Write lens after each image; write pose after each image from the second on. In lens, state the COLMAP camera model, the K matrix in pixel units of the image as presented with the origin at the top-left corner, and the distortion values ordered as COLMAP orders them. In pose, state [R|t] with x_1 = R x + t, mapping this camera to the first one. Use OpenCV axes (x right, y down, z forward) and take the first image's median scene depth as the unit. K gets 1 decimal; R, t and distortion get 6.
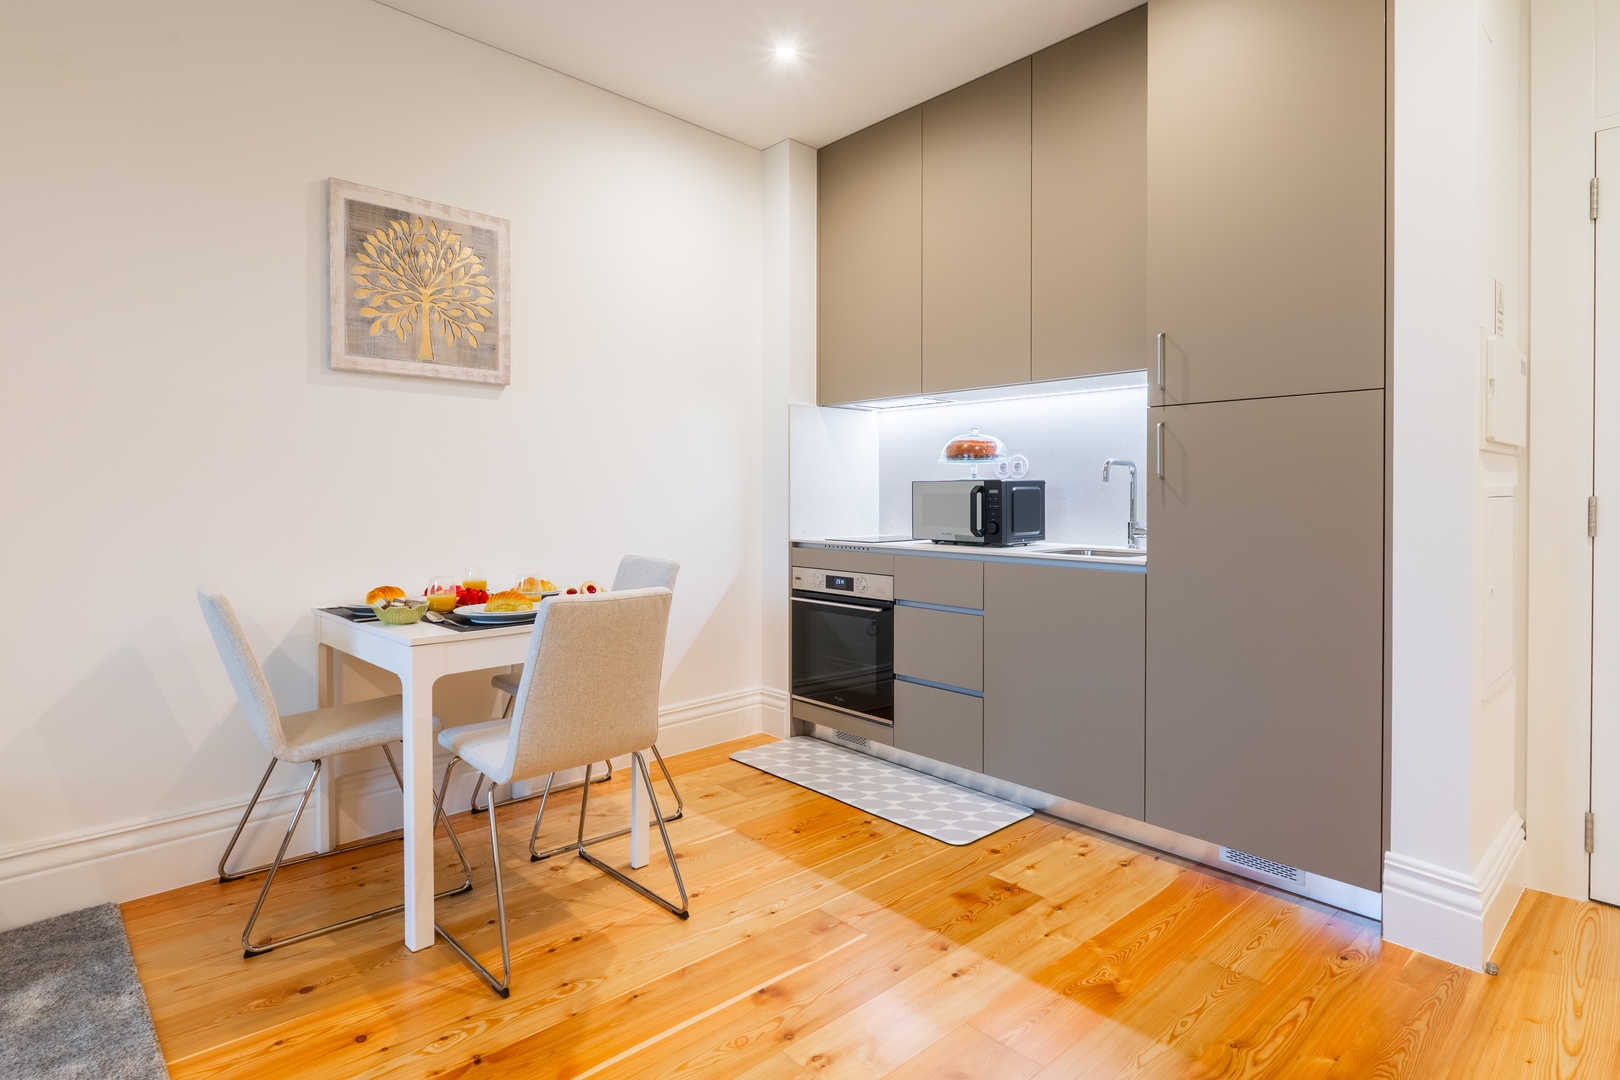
lens RADIAL K [[824.5, 0, 754.2], [0, 824.5, 494.9], [0, 0, 1]] dist [-0.006119, -0.000033]
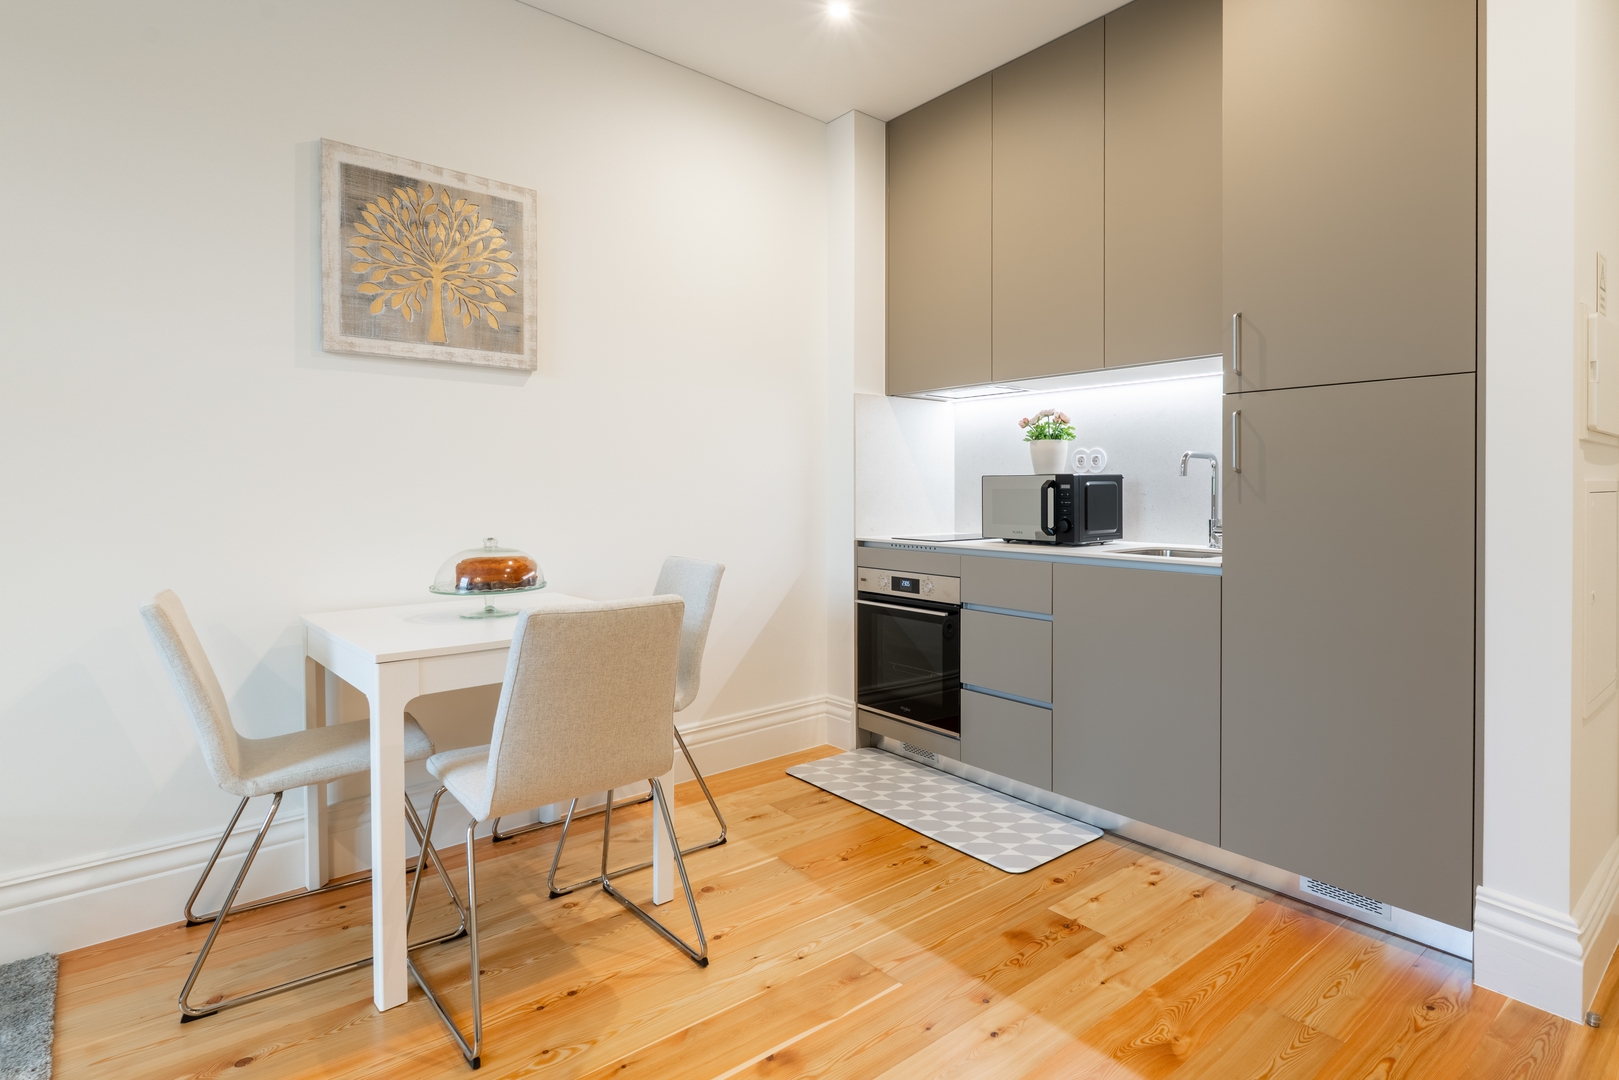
lens RADIAL K [[830.1, 0, 877.6], [0, 830.1, 490.9], [0, 0, 1]] dist [-0.003688, -0.002075]
pose [[0.999845, -0.000789, 0.017583, 0.081058], [0.000785, 1.000000, 0.000199, 0.000259], [-0.017583, -0.000185, 0.999845, 0.088264]]
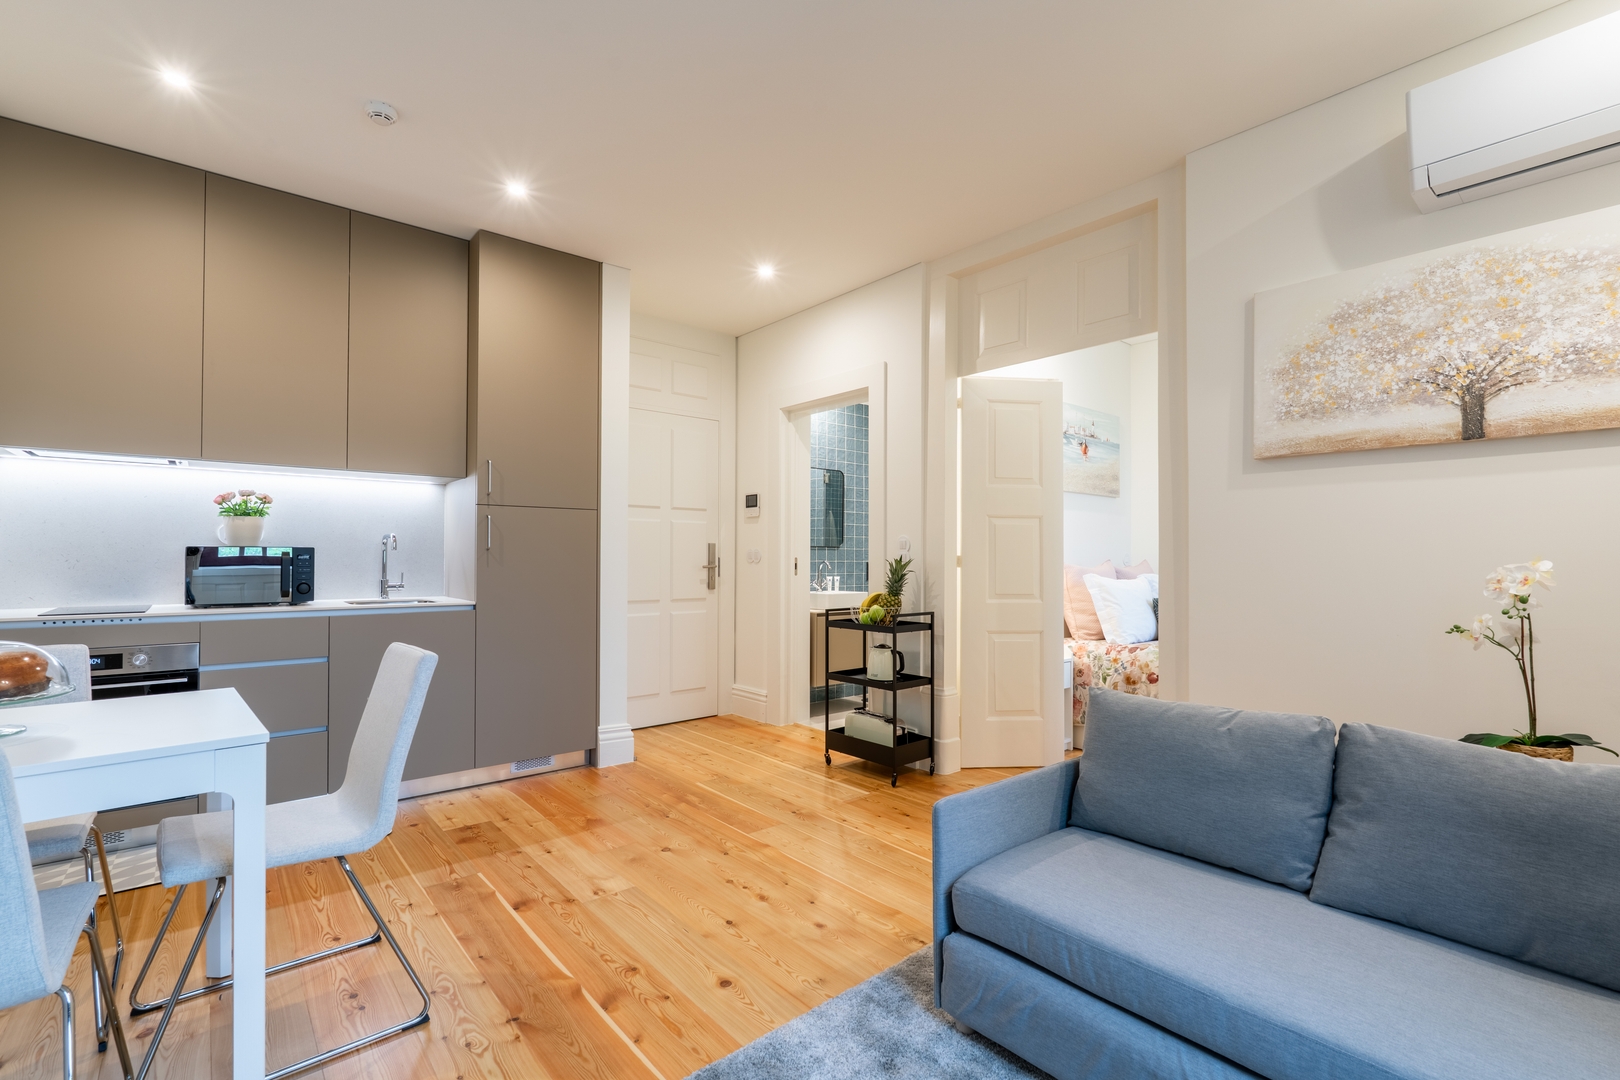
lens RADIAL K [[742.9, 0, 811.1], [0, 742.9, 547.0], [0, 0, 1]] dist [-0.002786, -0.000271]
pose [[0.009749, 0.011553, 0.999886, -0.973210], [-0.000632, 0.999933, -0.011548, -0.008872], [-0.999952, -0.000519, 0.009755, 0.358654]]
